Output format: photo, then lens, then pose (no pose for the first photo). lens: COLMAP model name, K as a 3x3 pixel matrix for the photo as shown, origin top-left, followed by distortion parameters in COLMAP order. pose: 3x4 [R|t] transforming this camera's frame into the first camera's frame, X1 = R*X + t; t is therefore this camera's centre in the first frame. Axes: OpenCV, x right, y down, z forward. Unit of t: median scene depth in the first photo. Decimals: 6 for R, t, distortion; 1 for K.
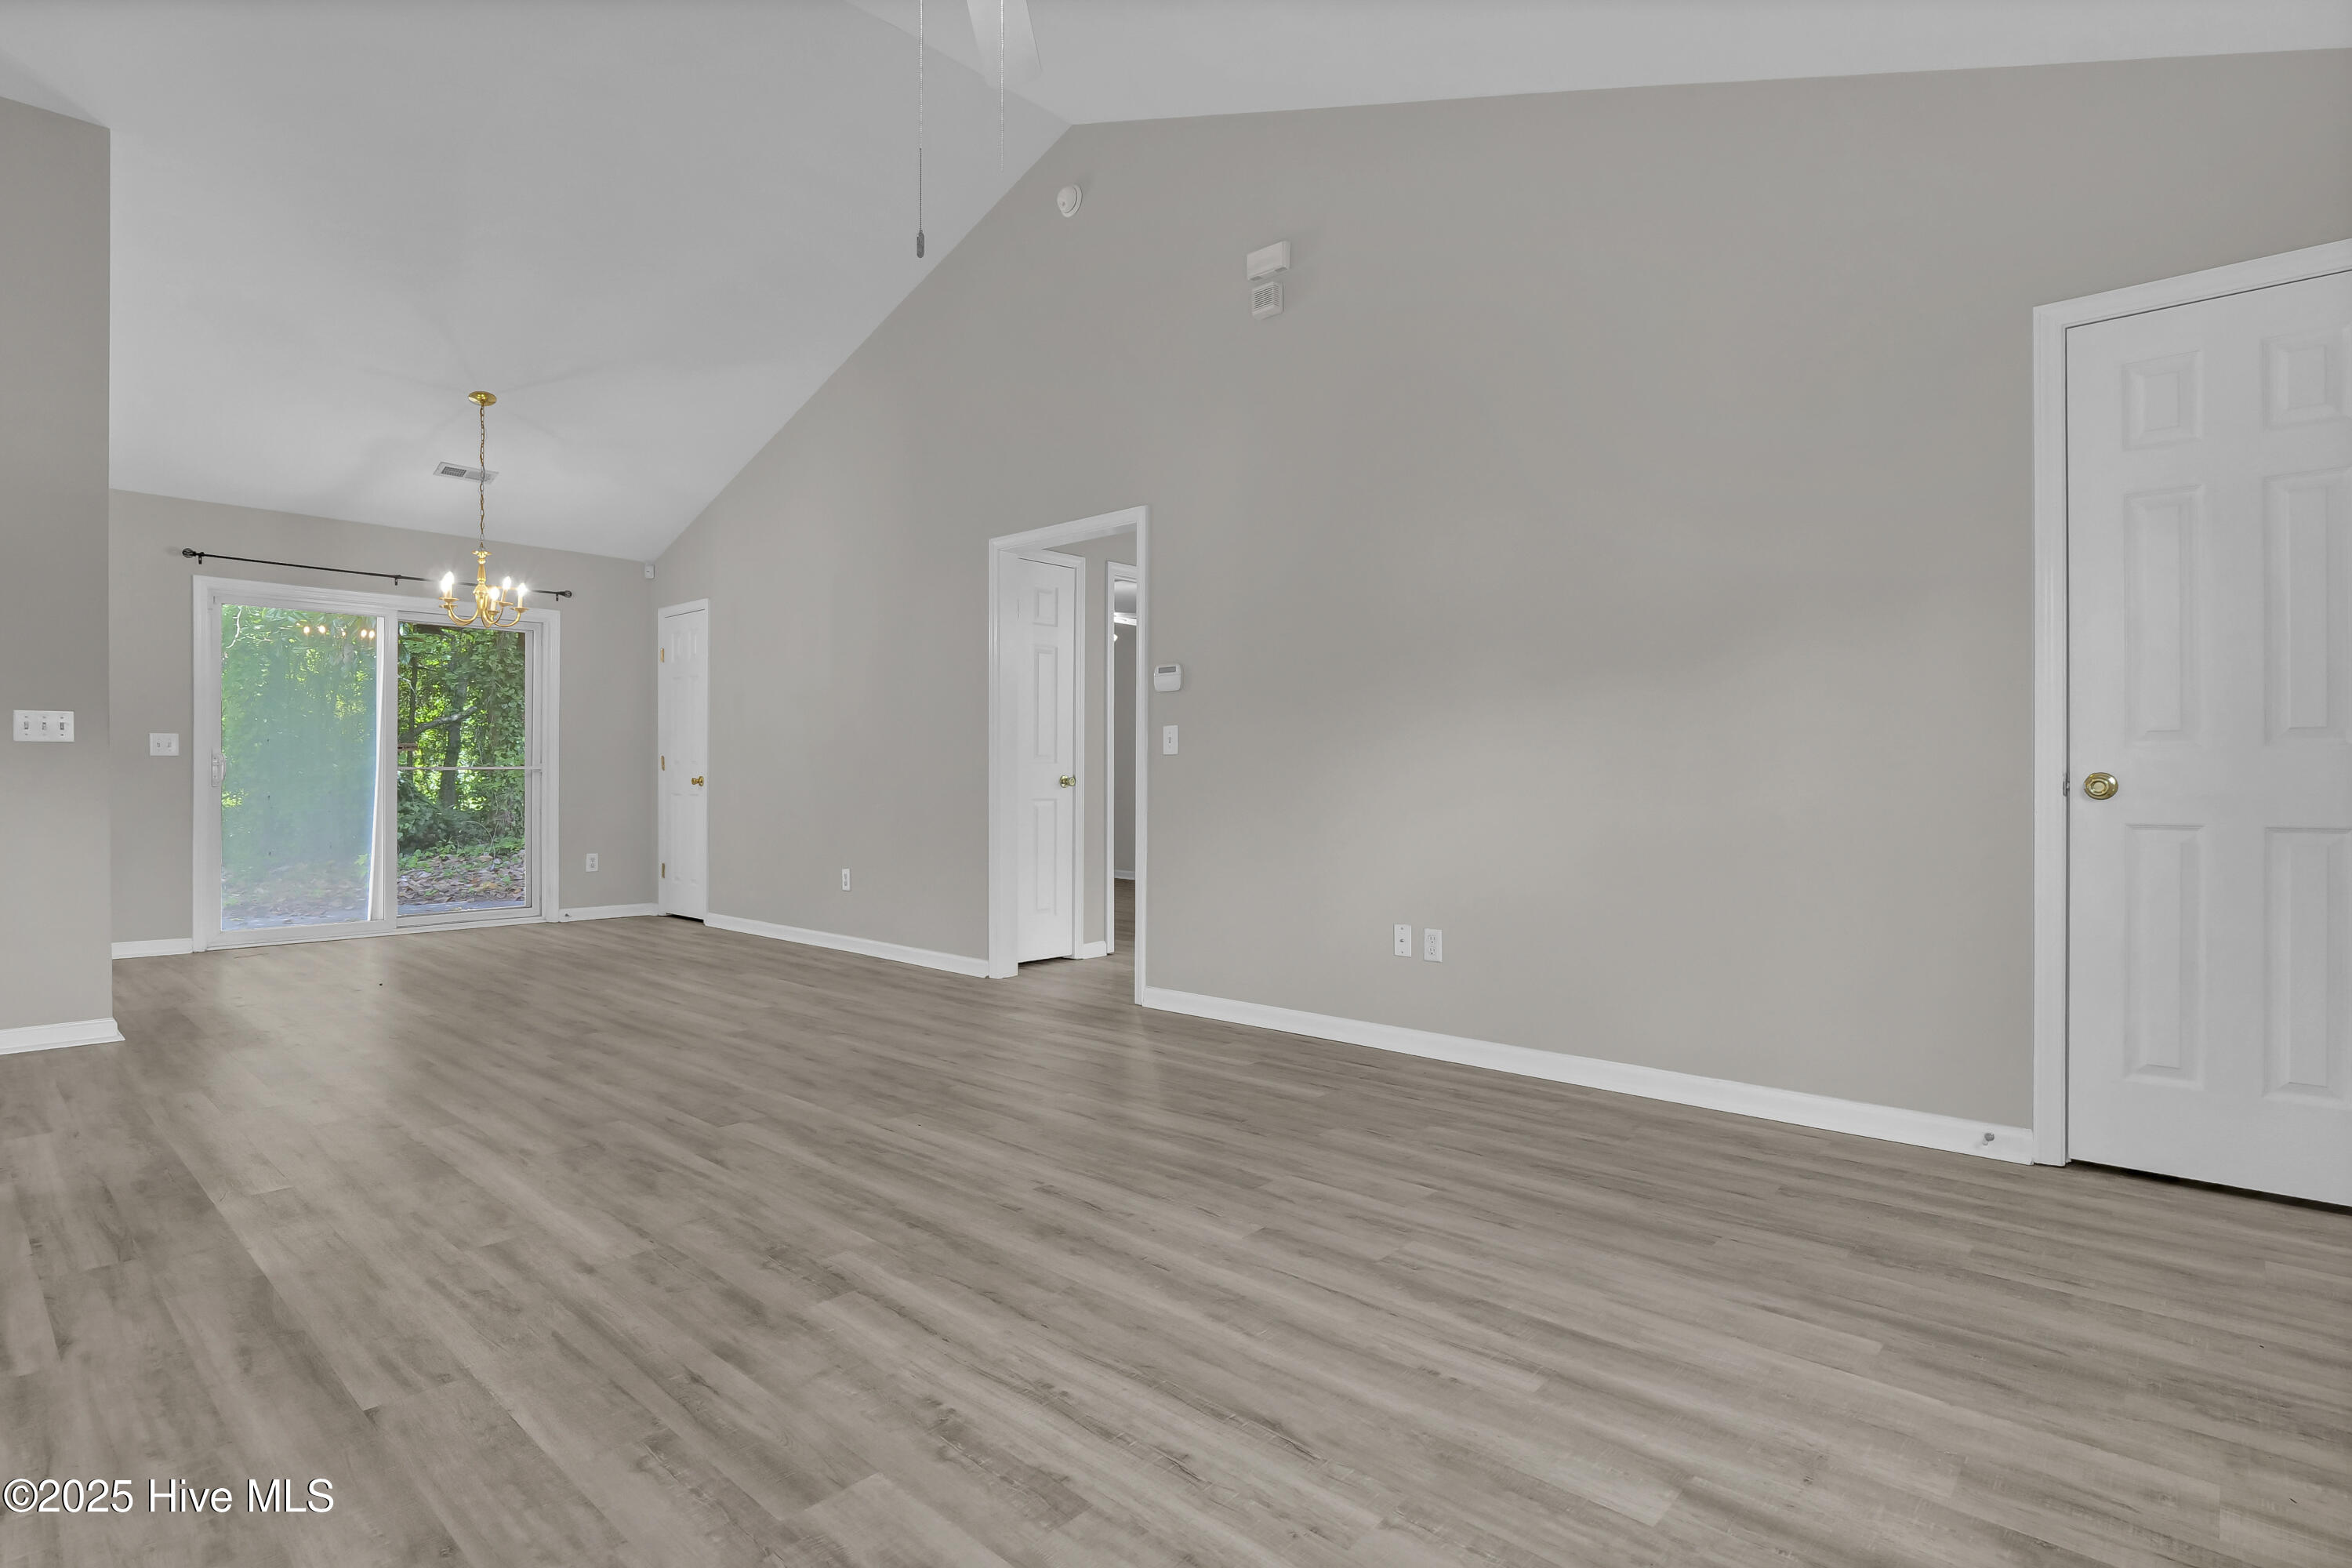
lens RADIAL K [[1166.0, 0, 1163.9], [0, 1166.0, 778.5], [0, 0, 1]] dist [-0.016014, -0.001288]
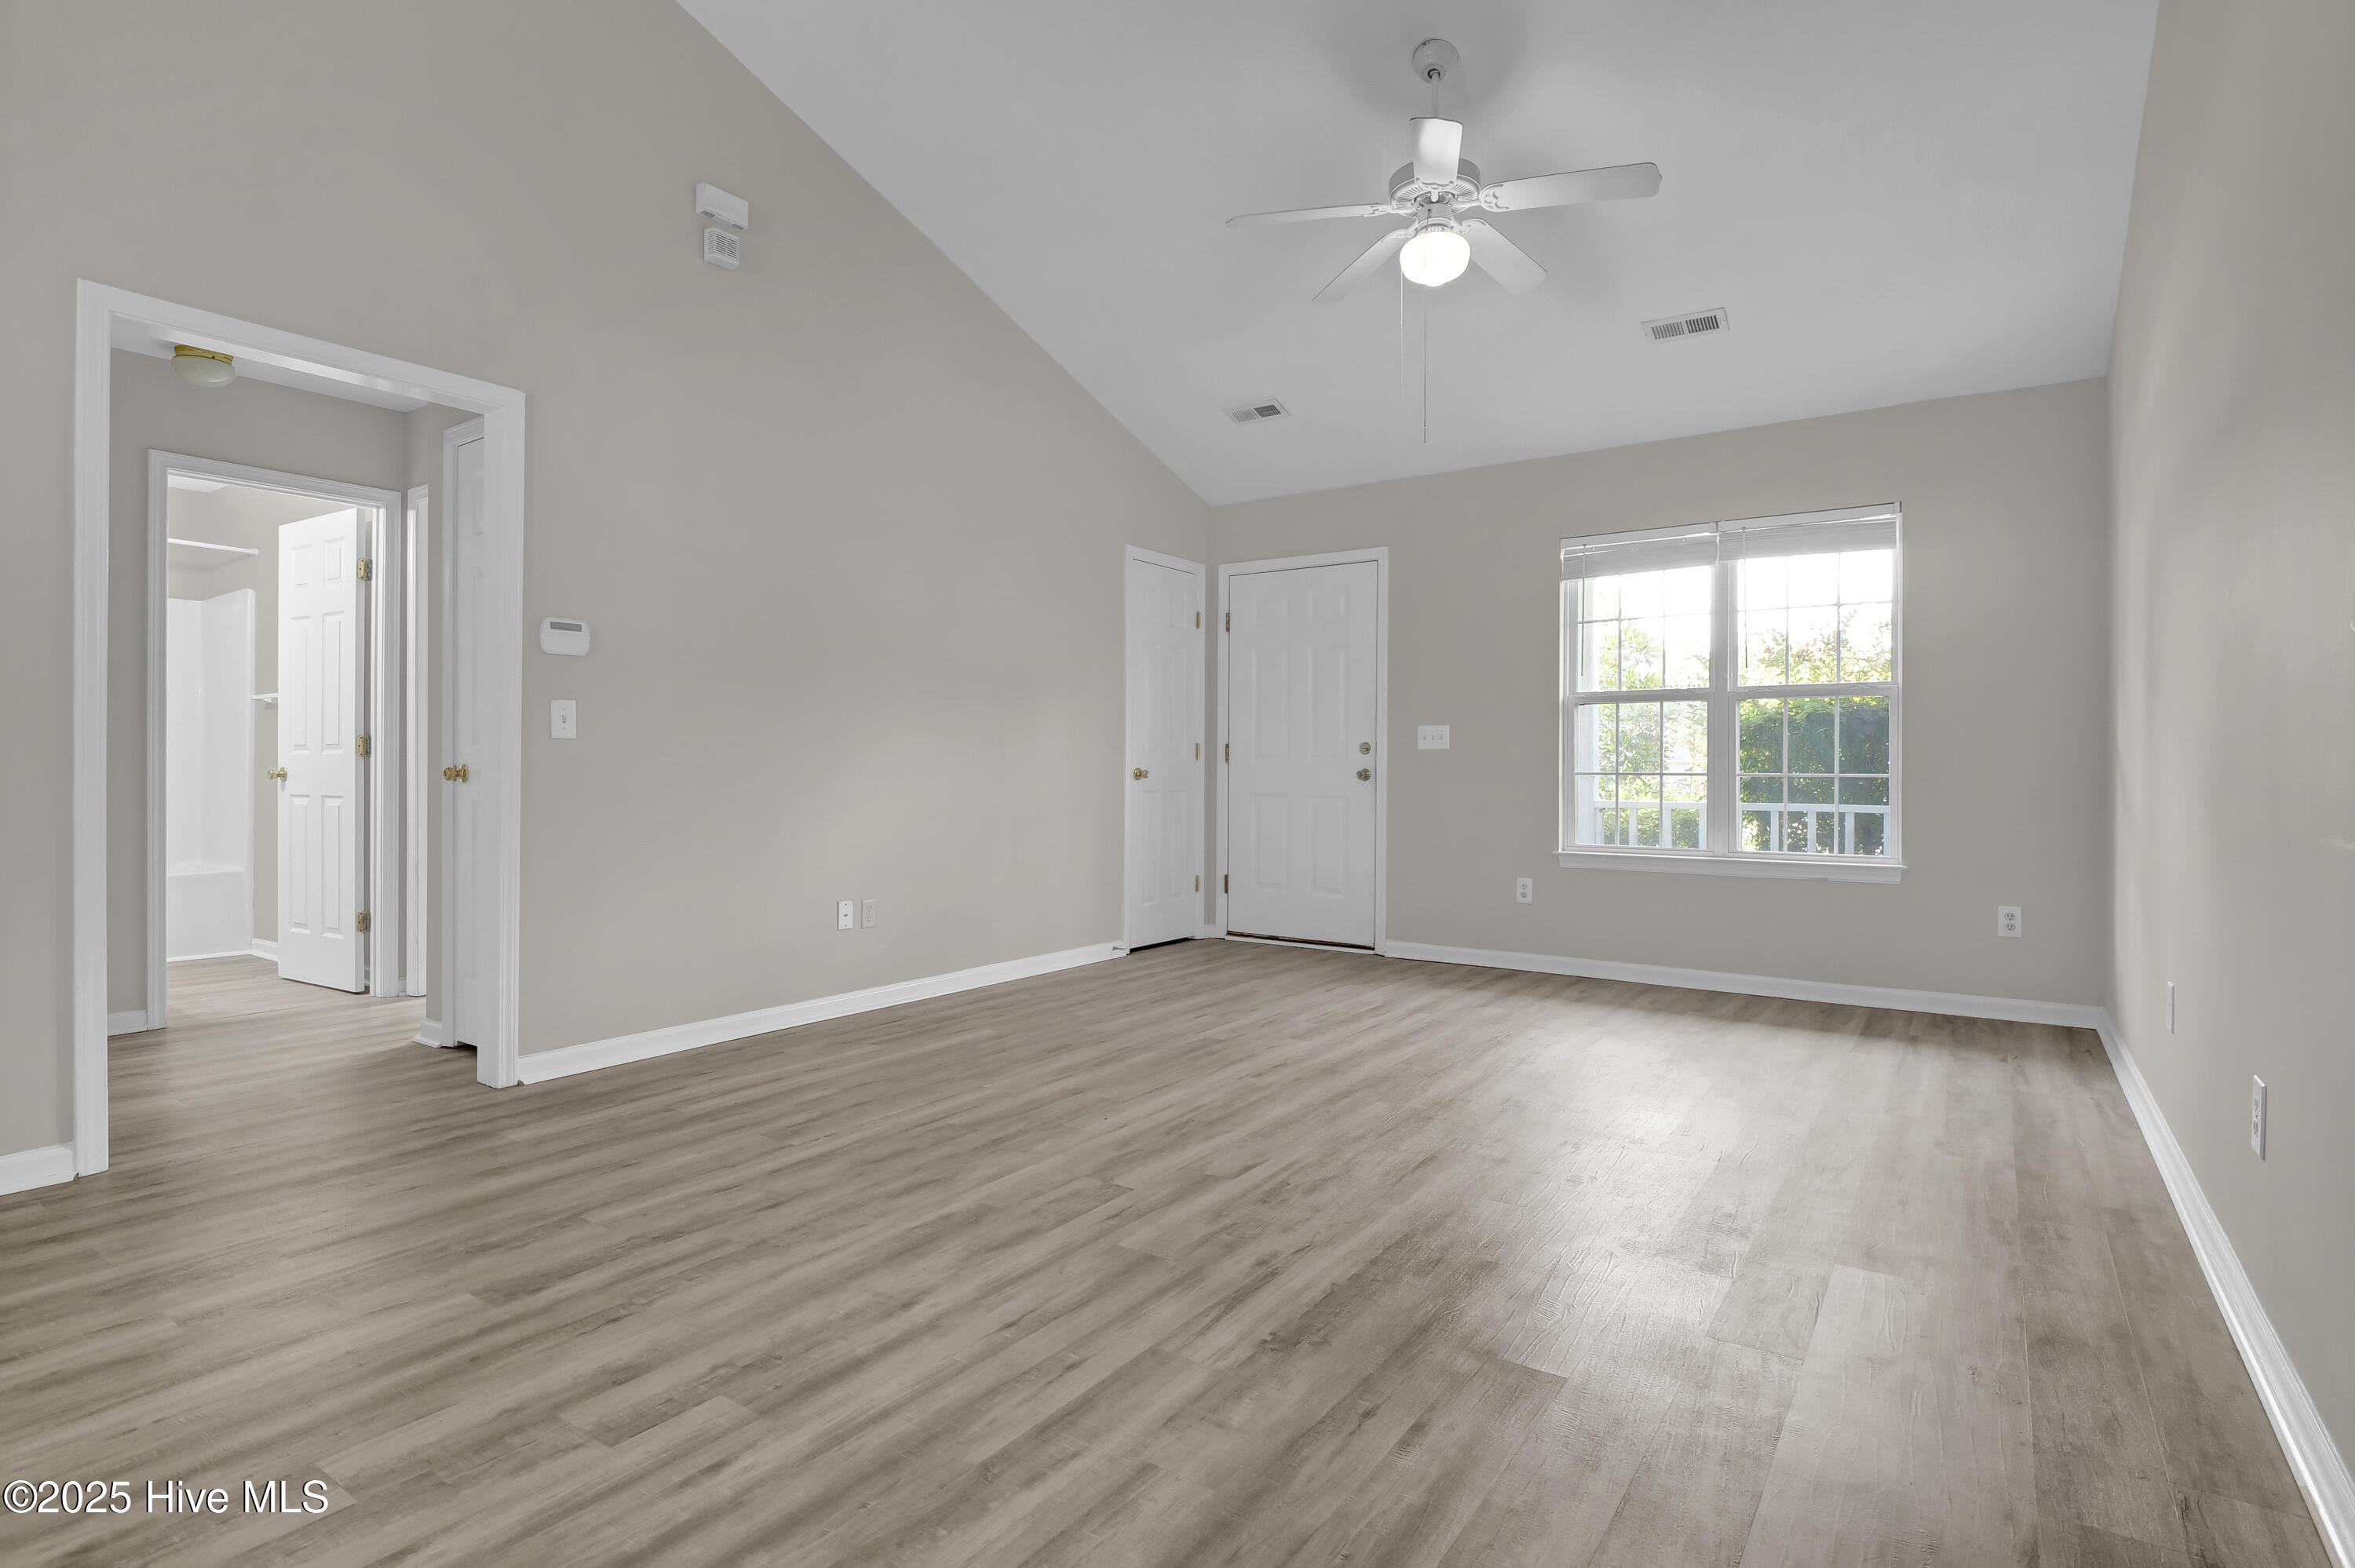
lens RADIAL K [[1170.6, 0, 1160.0], [0, 1170.6, 766.5], [0, 0, 1]] dist [-0.009487, -0.001127]
pose [[-0.118507, -0.000579, 0.992953, -0.780601], [-0.002695, 0.999996, 0.000261, -0.003582], [-0.992950, -0.002645, -0.118508, 0.690155]]
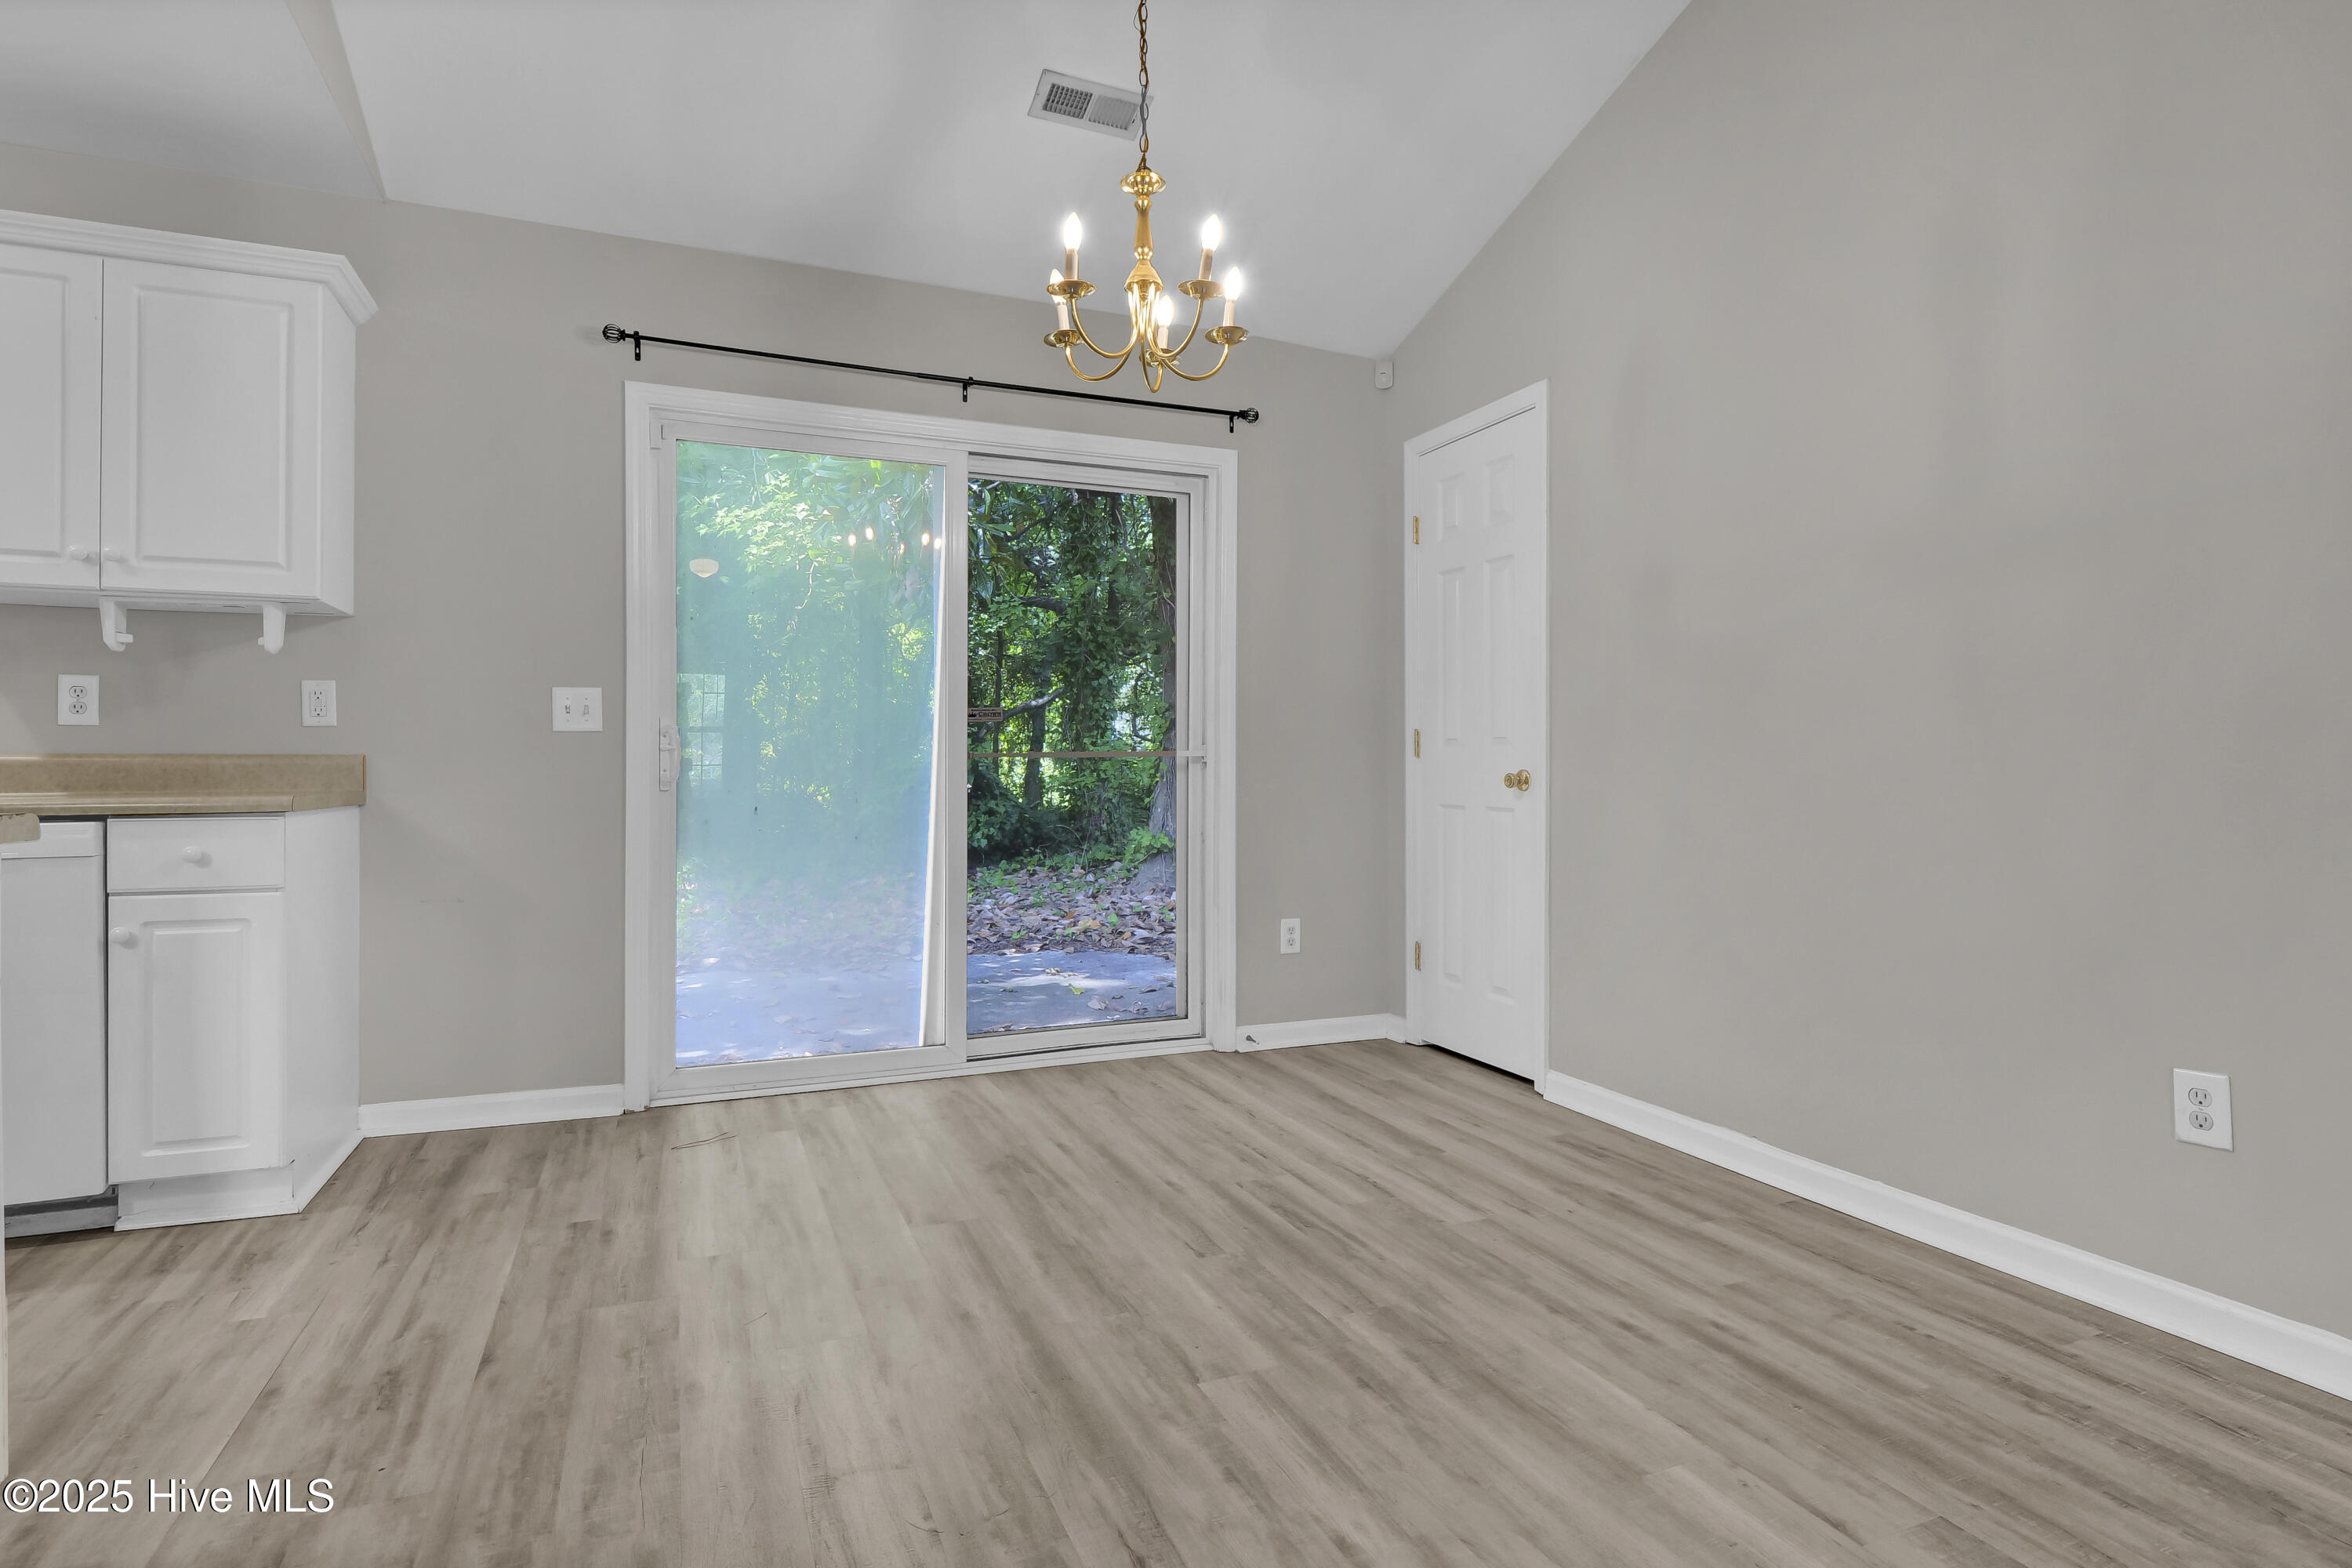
lens RADIAL K [[1169.3, 0, 1158.5], [0, 1169.3, 766.5], [0, 0, 1]] dist [-0.009487, -0.001127]
pose [[0.904242, -0.002026, -0.427016, -0.511996], [0.000683, 0.999994, -0.003299, -0.002620], [0.427020, 0.002692, 0.904238, 0.797745]]
